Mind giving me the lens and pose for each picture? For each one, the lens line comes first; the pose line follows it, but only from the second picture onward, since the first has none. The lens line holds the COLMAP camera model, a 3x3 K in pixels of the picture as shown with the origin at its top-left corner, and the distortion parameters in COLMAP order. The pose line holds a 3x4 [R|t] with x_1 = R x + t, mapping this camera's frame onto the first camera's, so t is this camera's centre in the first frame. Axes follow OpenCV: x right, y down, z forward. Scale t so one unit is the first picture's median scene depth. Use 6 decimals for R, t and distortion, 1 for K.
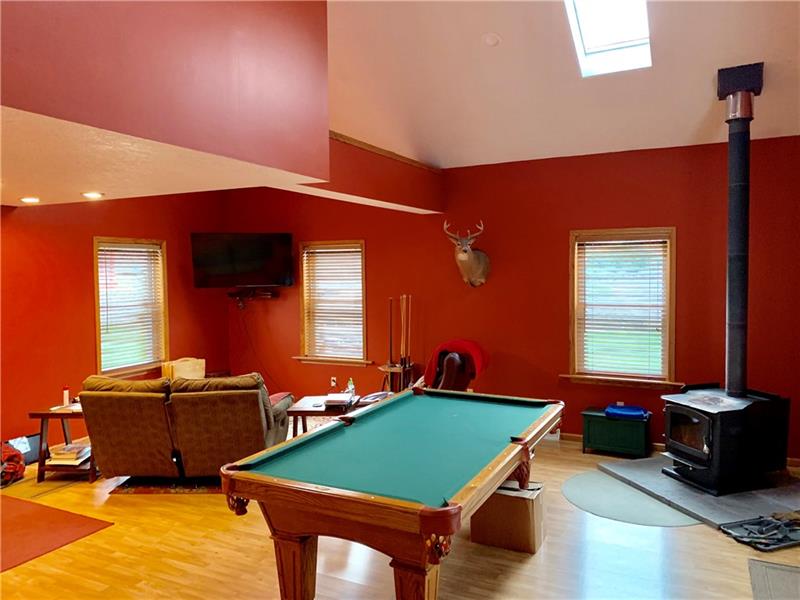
lens RADIAL K [[622.4, 0, 401.6], [0, 622.4, 298.8], [0, 0, 1]] dist [0.046573, -0.014253]
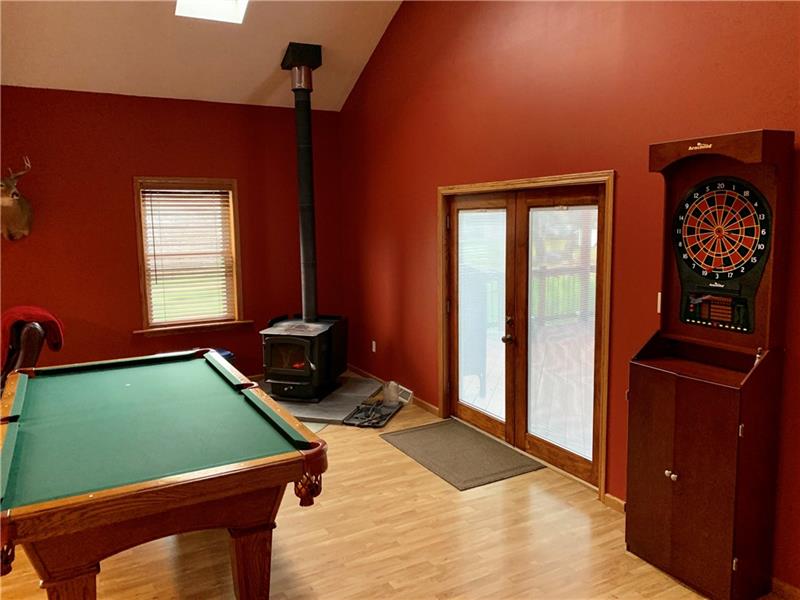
lens RADIAL K [[622.4, 0, 402.1], [0, 622.4, 301.2], [0, 0, 1]] dist [0.046573, -0.014253]
pose [[0.581673, -0.112871, 0.805553, -0.348109], [0.046793, 0.993329, 0.105393, -0.005335], [-0.812076, -0.023610, 0.583075, 0.153342]]
